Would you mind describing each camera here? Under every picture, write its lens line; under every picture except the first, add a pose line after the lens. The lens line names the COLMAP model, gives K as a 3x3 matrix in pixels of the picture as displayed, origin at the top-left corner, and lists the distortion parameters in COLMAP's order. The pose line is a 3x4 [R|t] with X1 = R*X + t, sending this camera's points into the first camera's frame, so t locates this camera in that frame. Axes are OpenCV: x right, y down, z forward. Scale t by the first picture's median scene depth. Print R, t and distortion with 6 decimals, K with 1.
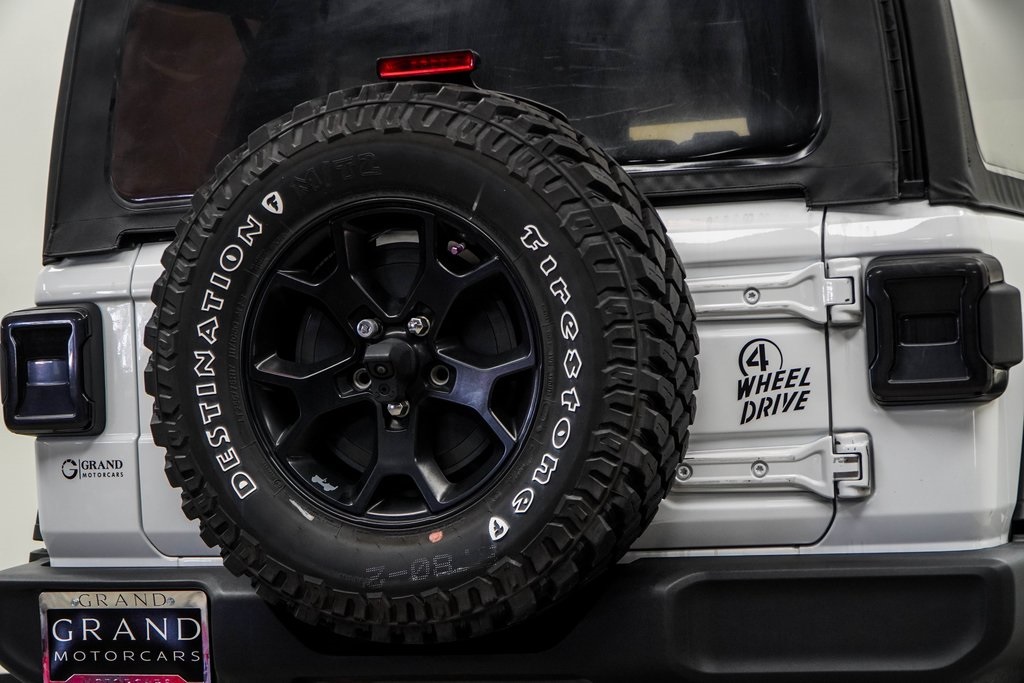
lens RADIAL K [[2433.4, 0, 512.0], [0, 2433.4, 341.5], [0, 0, 1]] dist [-0.331918, -0.686250]
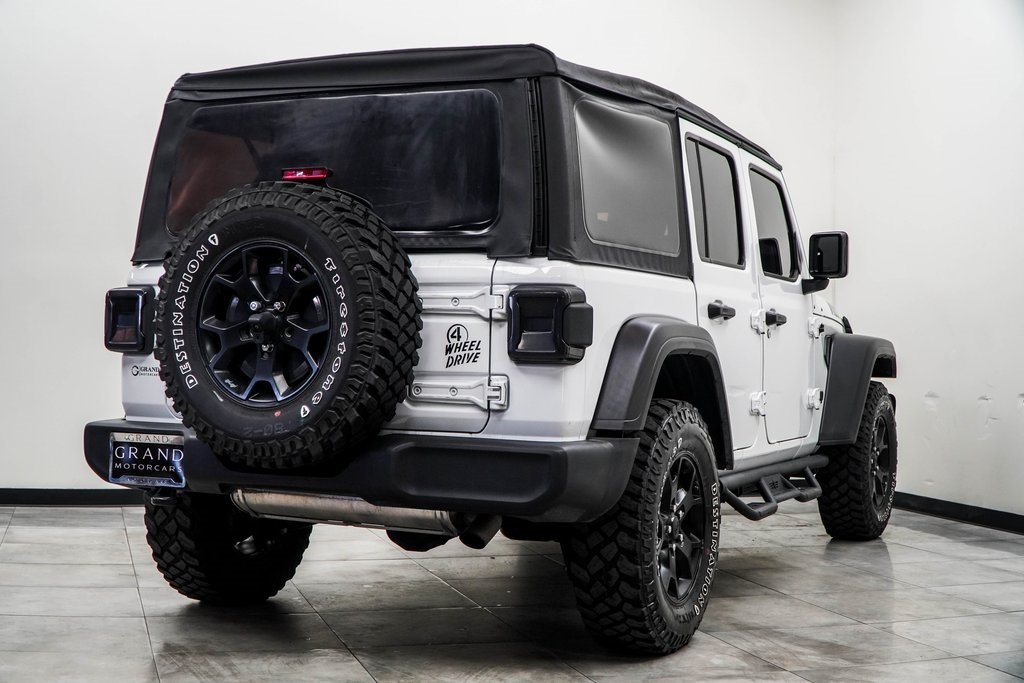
lens RADIAL K [[1376.3, 0, 512.0], [0, 1376.3, 341.5], [0, 0, 1]] dist [0.015609, -1.206014]
pose [[0.993642, 0.064432, -0.092327, 0.249319], [-0.063885, 0.997918, 0.008867, 0.000088], [0.092707, -0.002912, 0.995689, -0.088972]]
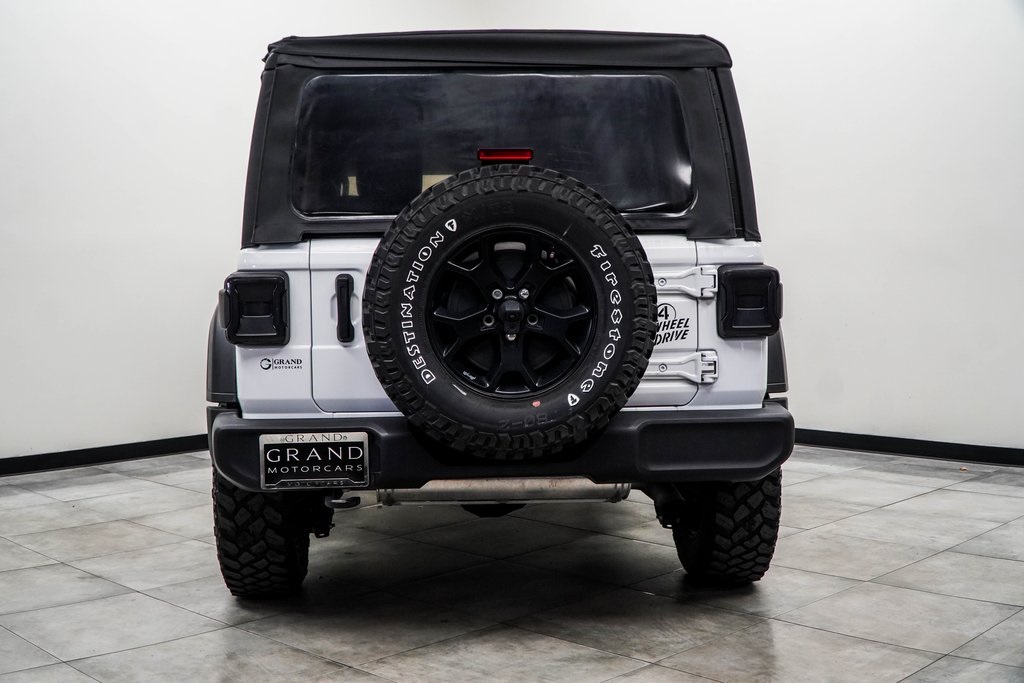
lens RADIAL K [[1198.8, 0, 464.3], [0, 1198.8, 339.0], [0, 0, 1]] dist [-0.040053, -0.014142]
pose [[0.926689, 0.010853, 0.375673, -0.430244], [-0.031764, 0.998268, 0.049514, -0.015865], [-0.374485, -0.057817, 0.925429, 0.139813]]
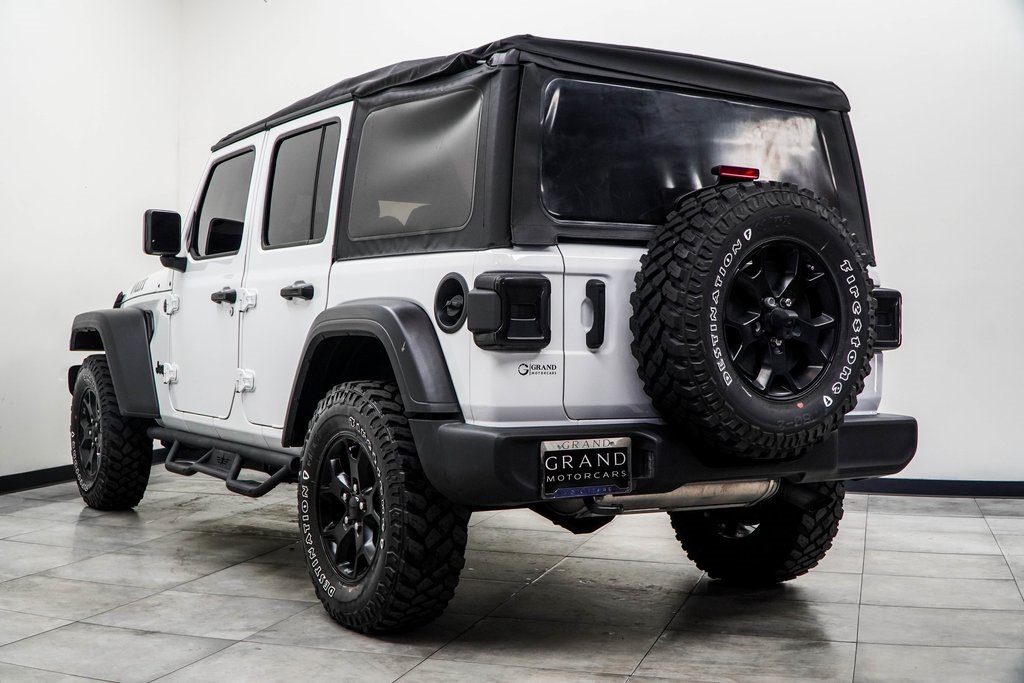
lens RADIAL K [[1299.2, 0, 410.8], [0, 1299.2, 341.6], [0, 0, 1]] dist [-0.023065, -0.054871]
pose [[0.653204, 0.047345, 0.755701, -1.054221], [-0.049003, 0.998594, -0.020206, 0.063073], [-0.755595, -0.023833, 0.654606, 0.514845]]
